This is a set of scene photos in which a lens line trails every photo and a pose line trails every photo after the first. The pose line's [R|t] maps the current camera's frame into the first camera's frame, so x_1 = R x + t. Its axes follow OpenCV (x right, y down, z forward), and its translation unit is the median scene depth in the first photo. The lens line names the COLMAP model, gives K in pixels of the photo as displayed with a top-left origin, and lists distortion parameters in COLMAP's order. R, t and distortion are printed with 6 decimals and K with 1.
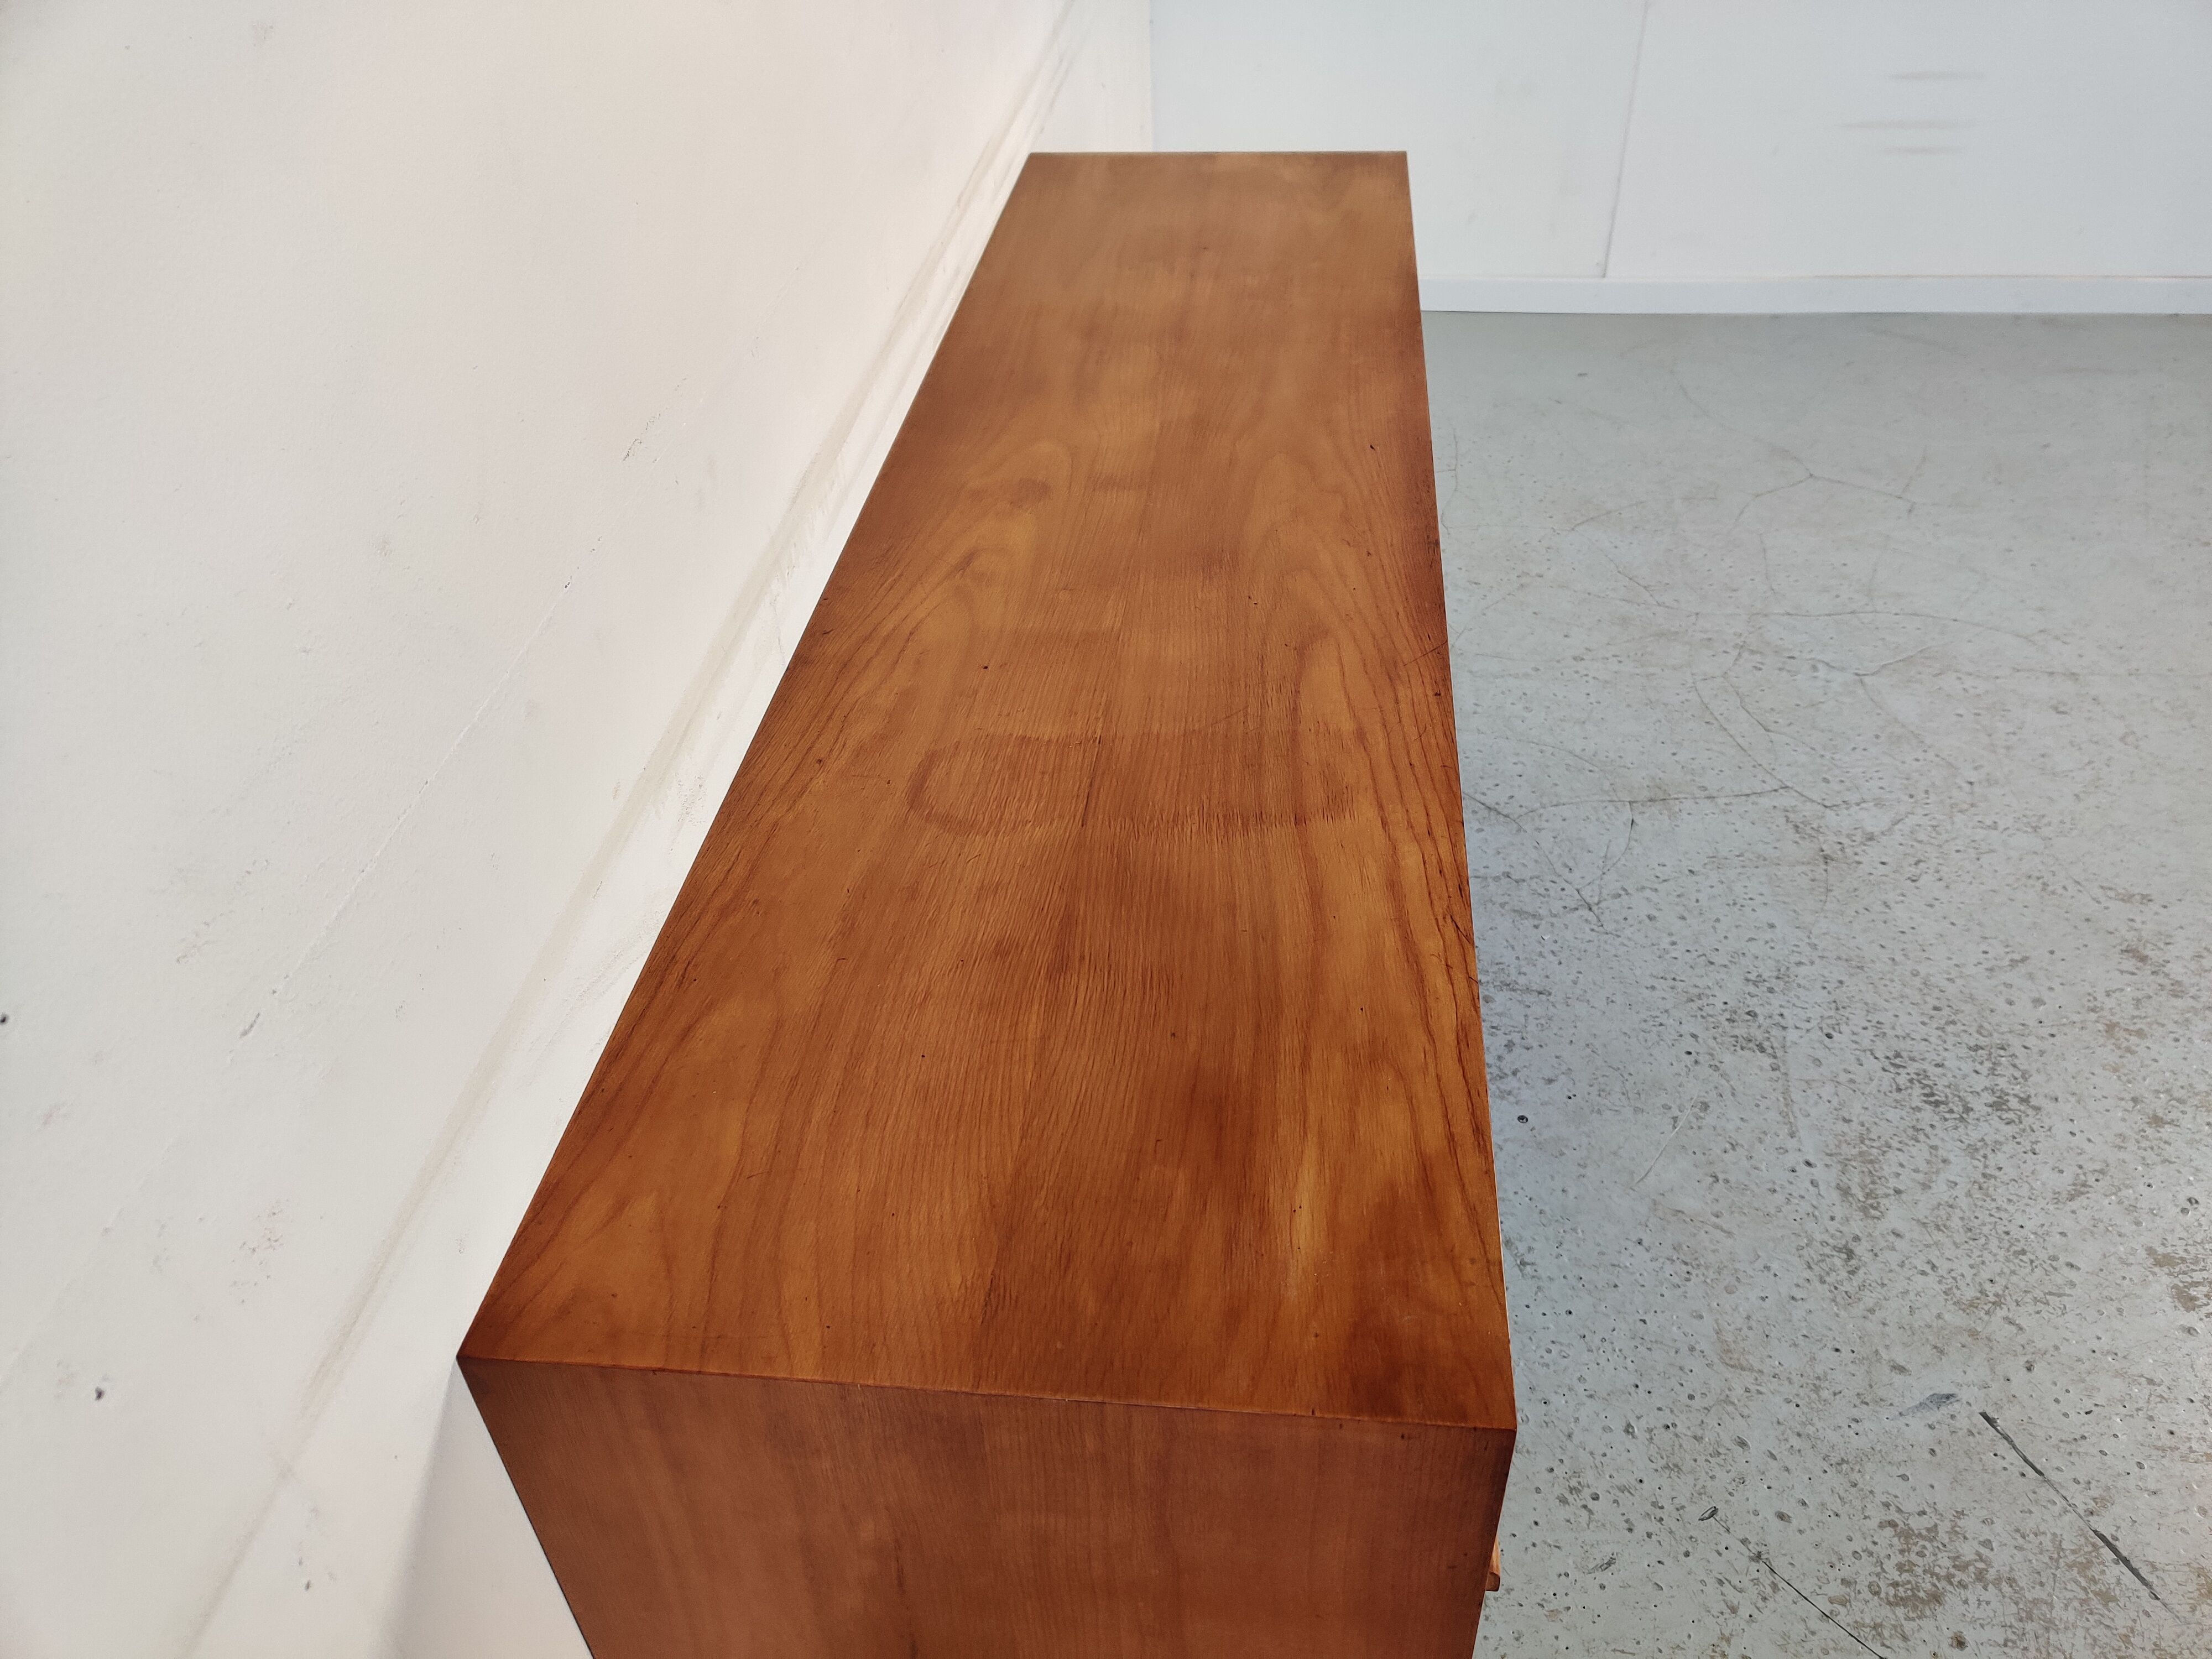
lens RADIAL K [[1656.1, 0, 1140.6], [0, 1656.1, 858.3], [0, 0, 1]] dist [0.045326, -0.040591]
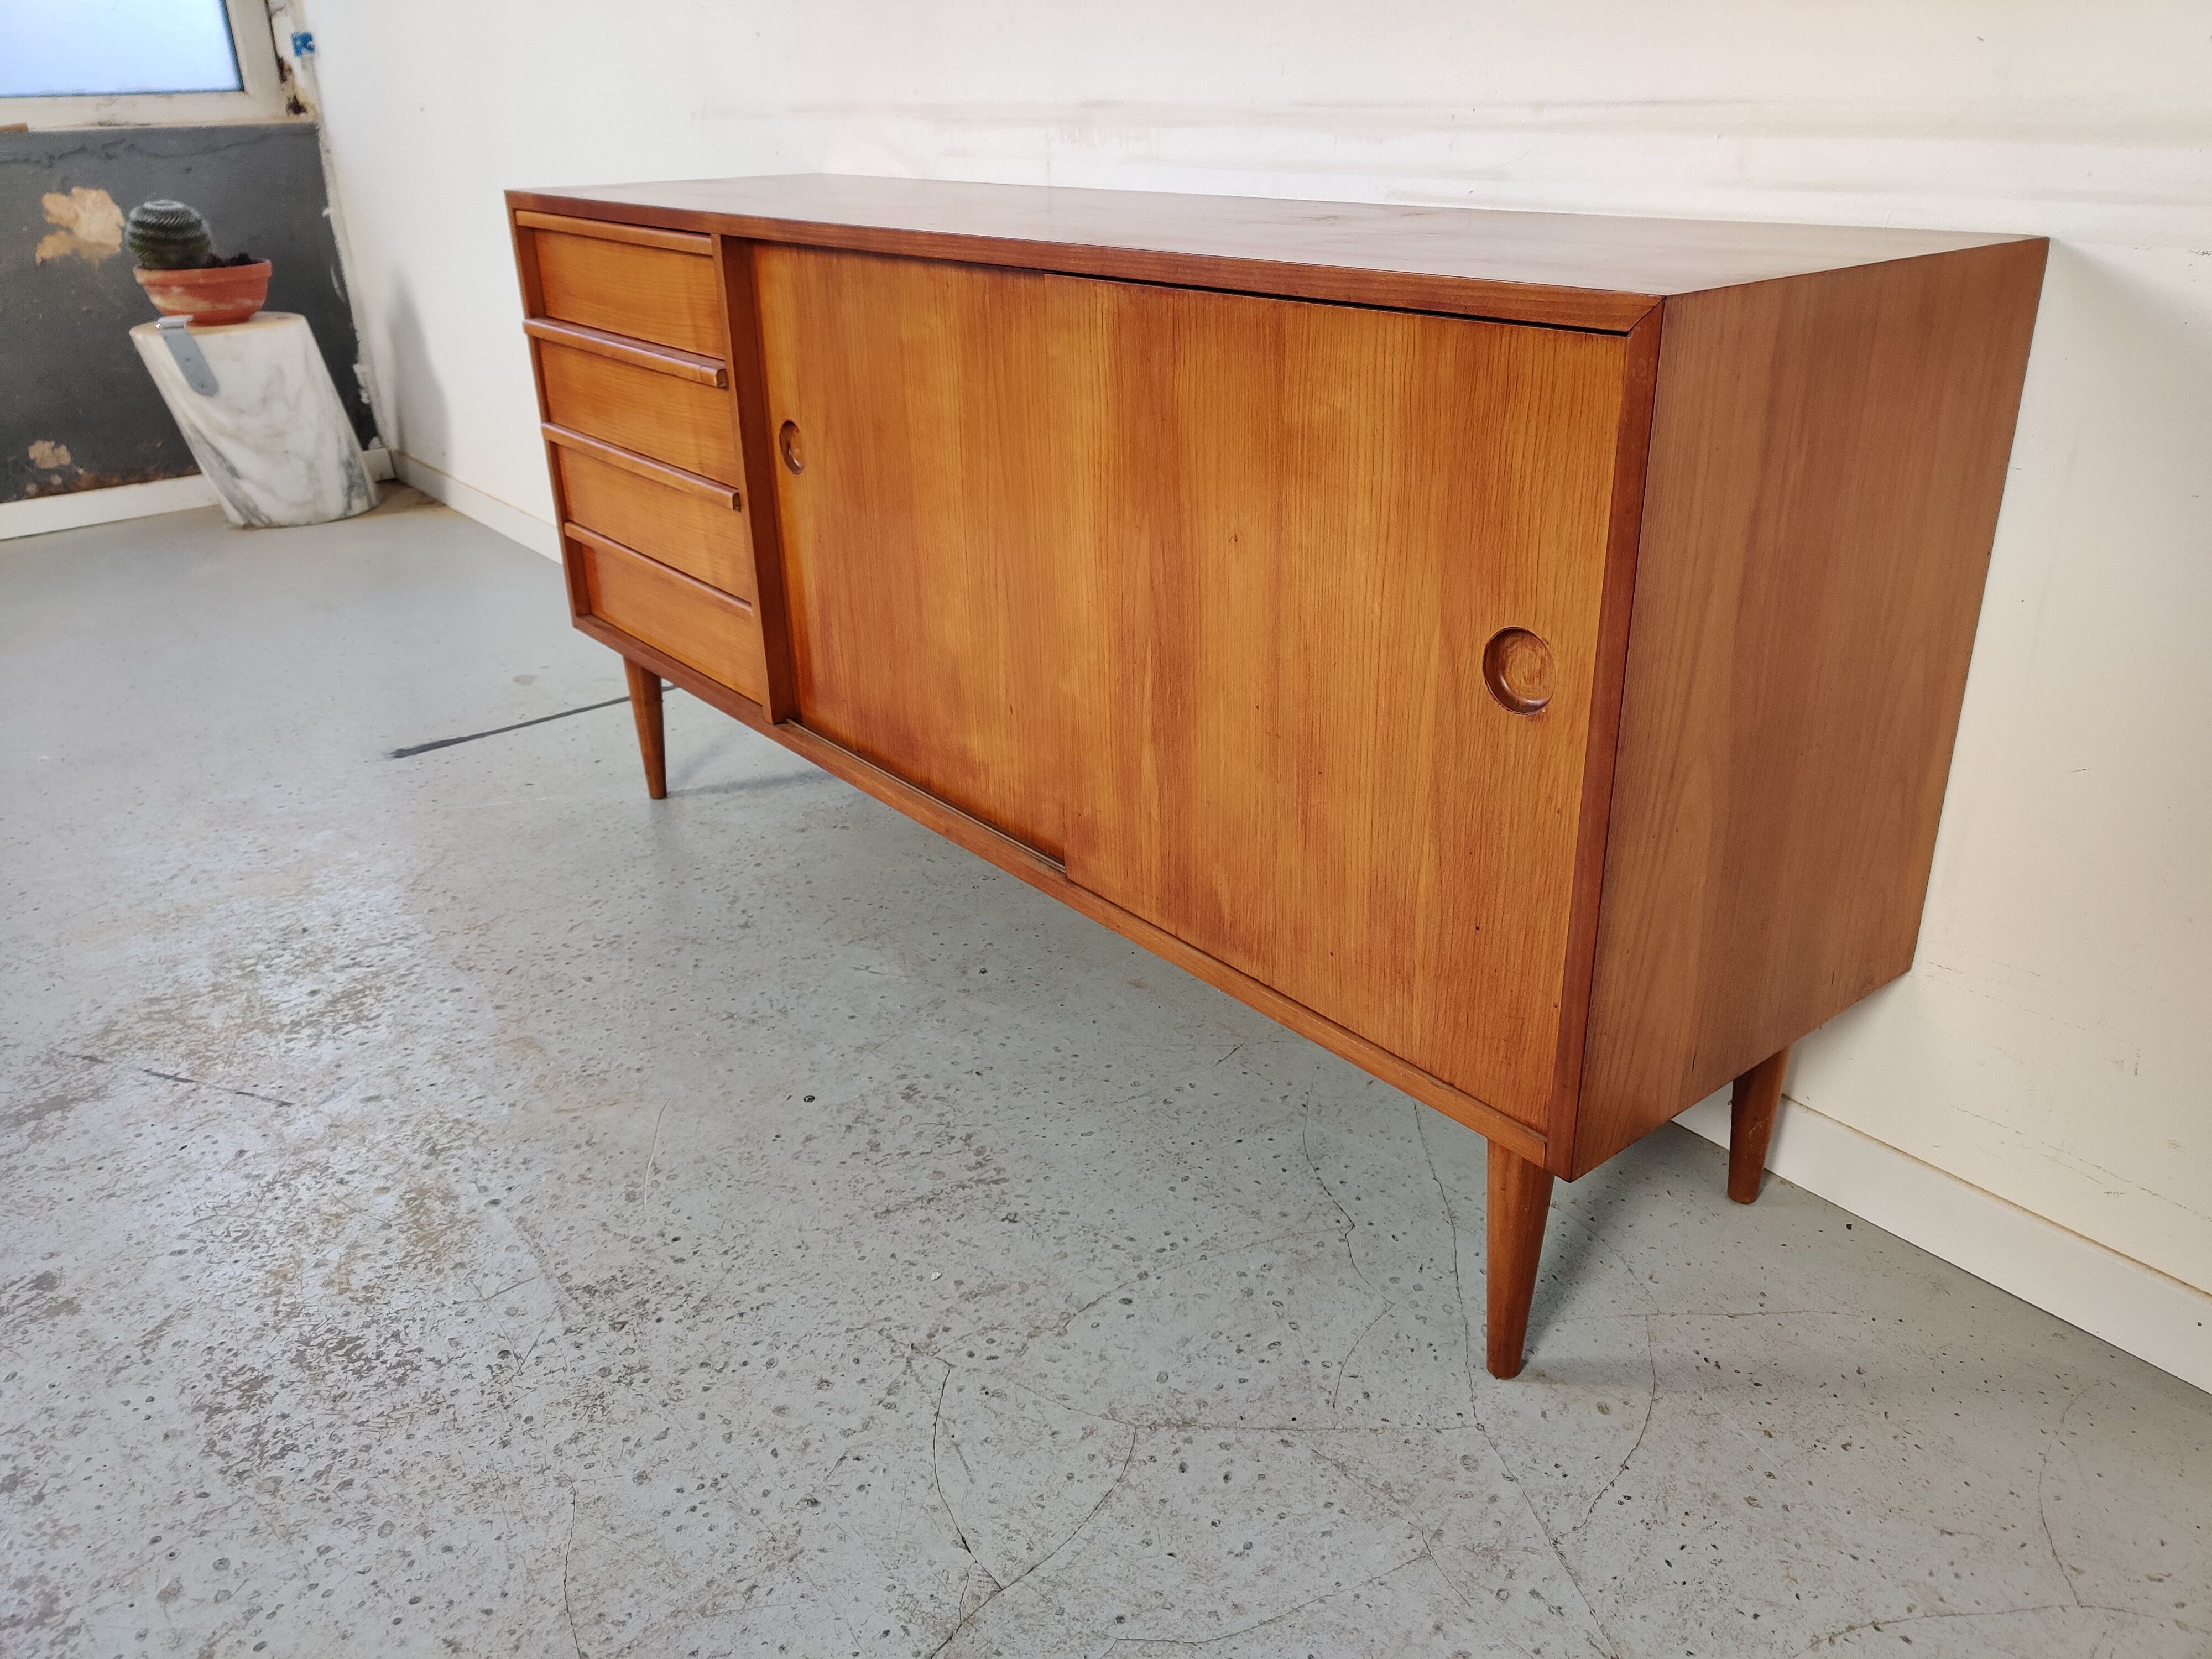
lens RADIAL K [[1656.1, 0, 1124.9], [0, 1656.1, 804.8], [0, 0, 1]] dist [0.045326, -0.040591]
pose [[-0.706872, 0.316297, -0.632683, 0.719133], [-0.419190, 0.533138, 0.734877, -0.750589], [0.569747, 0.784679, -0.244271, 1.372840]]
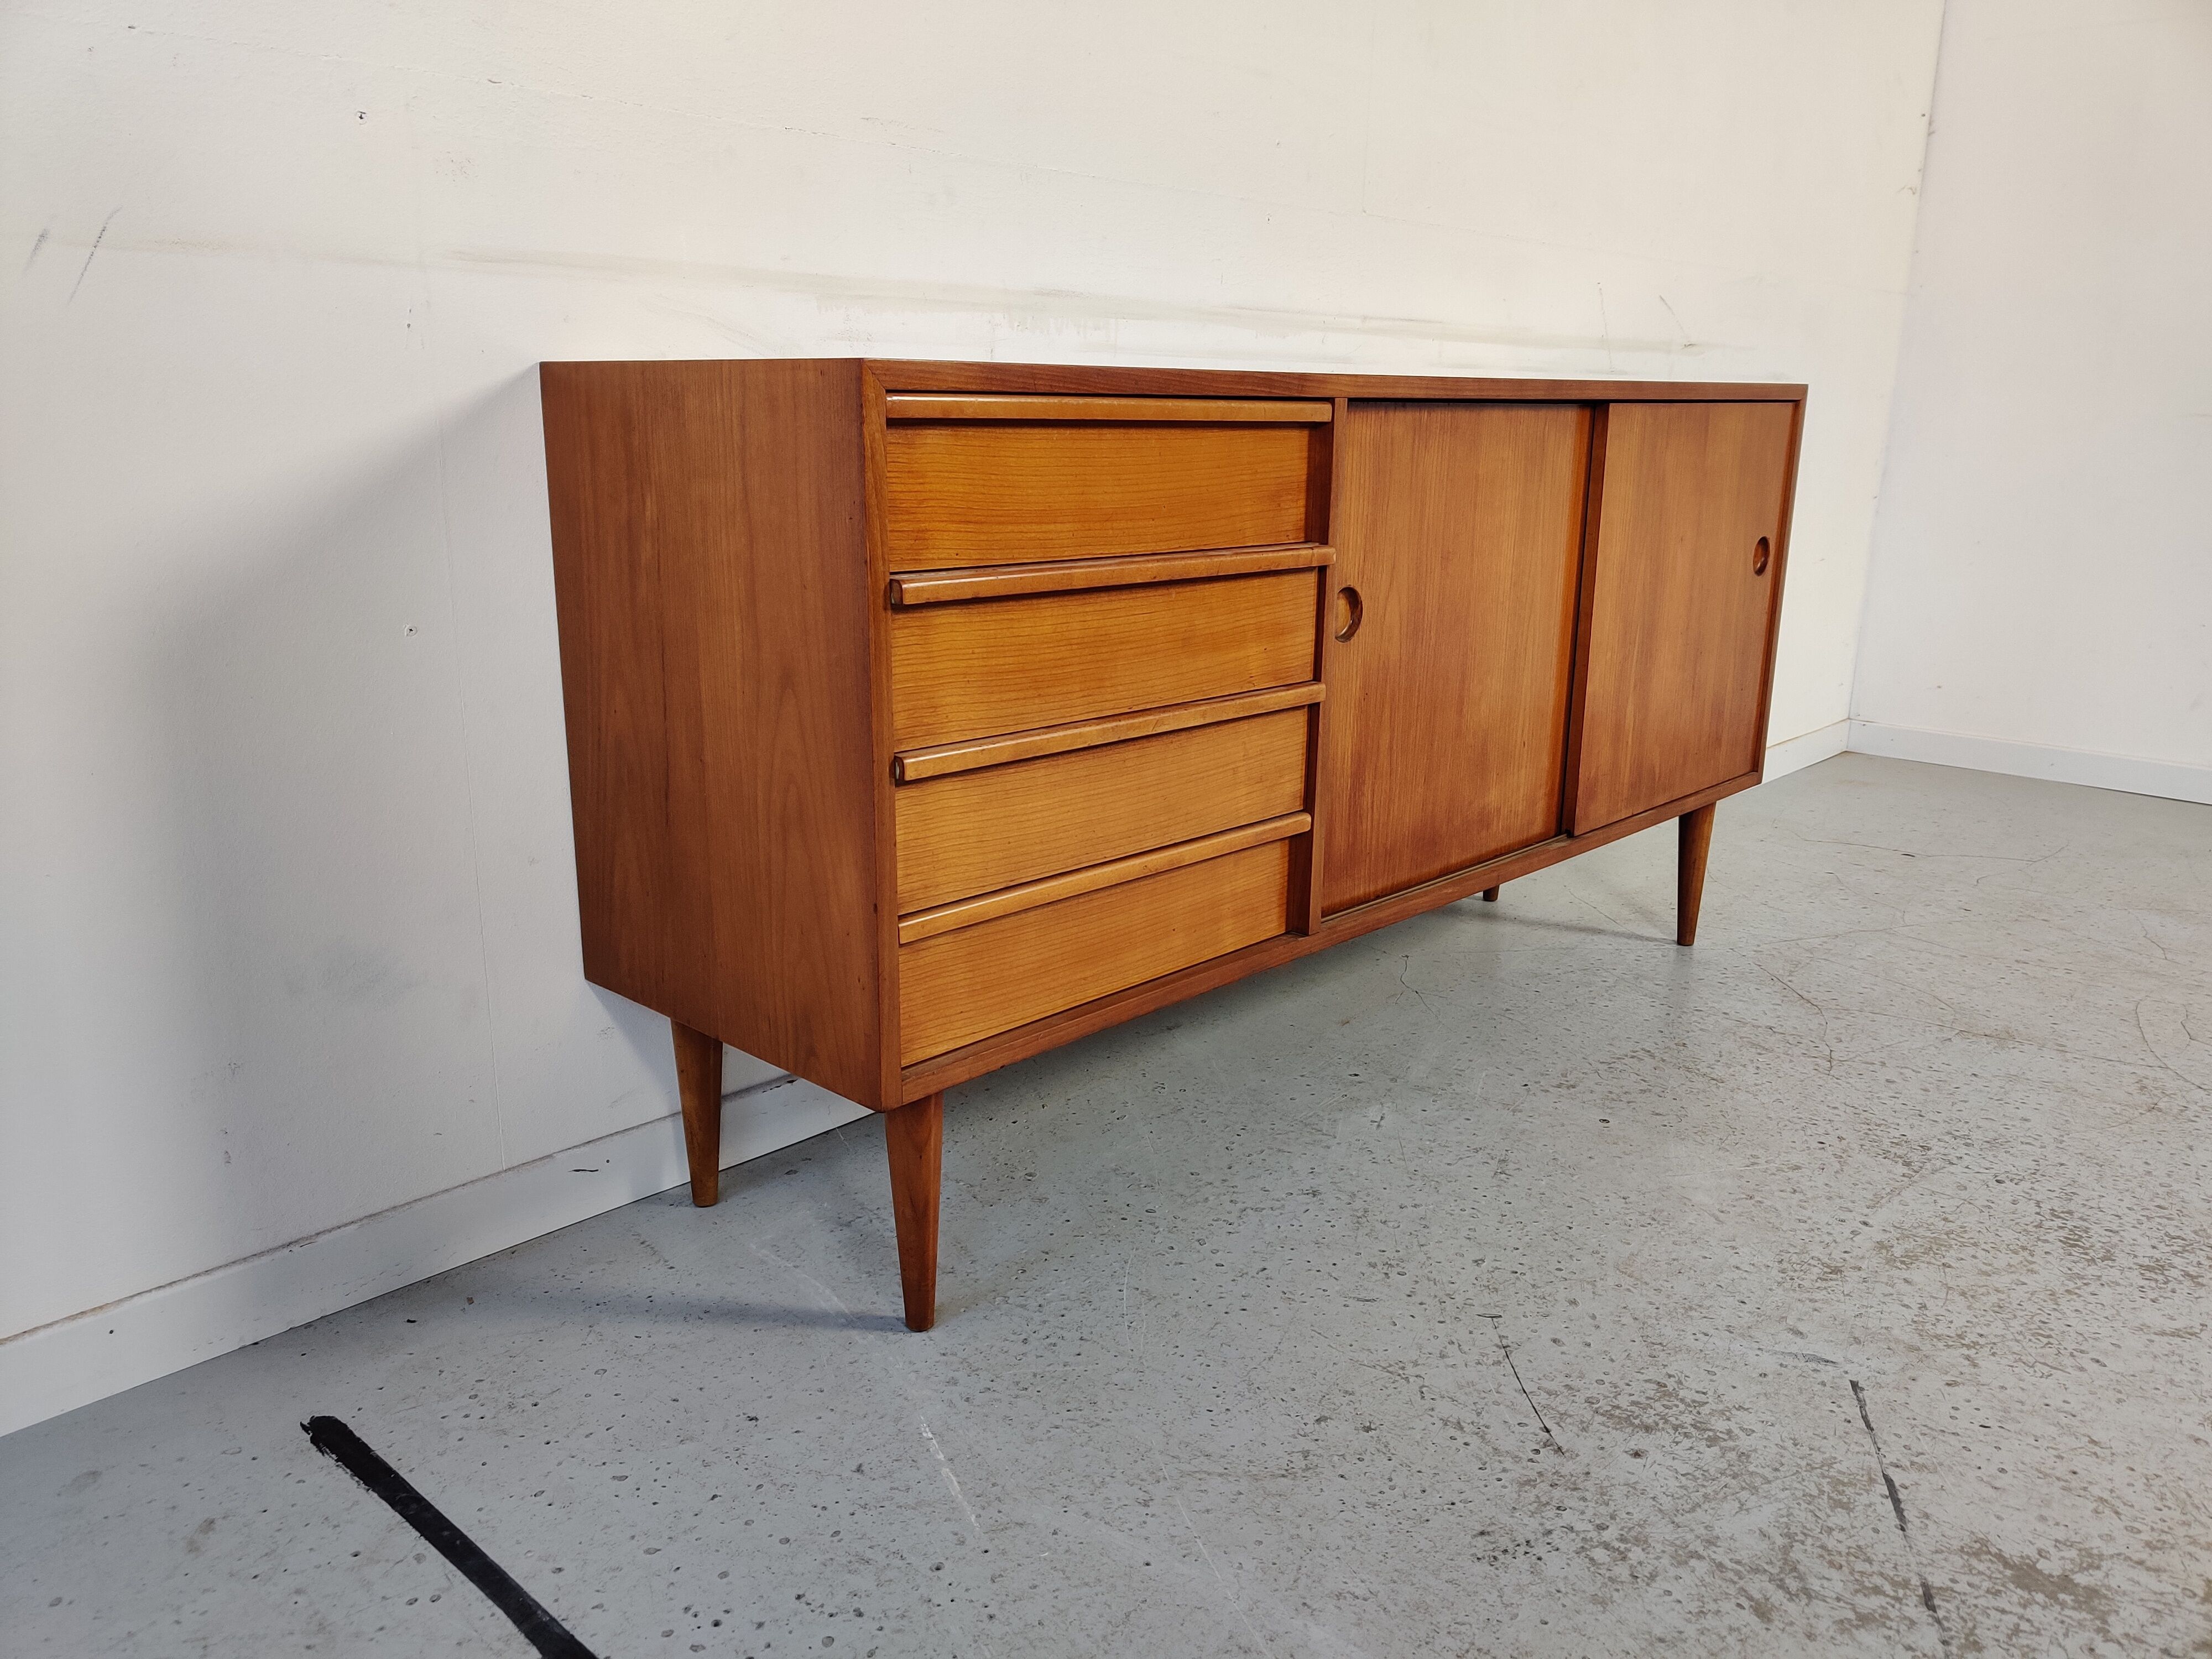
lens RADIAL K [[1656.1, 0, 1098.7], [0, 1656.1, 864.8], [0, 0, 1]] dist [0.045326, -0.040591]
pose [[0.787769, 0.198283, -0.583184, 0.632767], [-0.412927, 0.872528, -0.261125, 0.476469], [0.457068, 0.446519, 0.769227, 0.008471]]
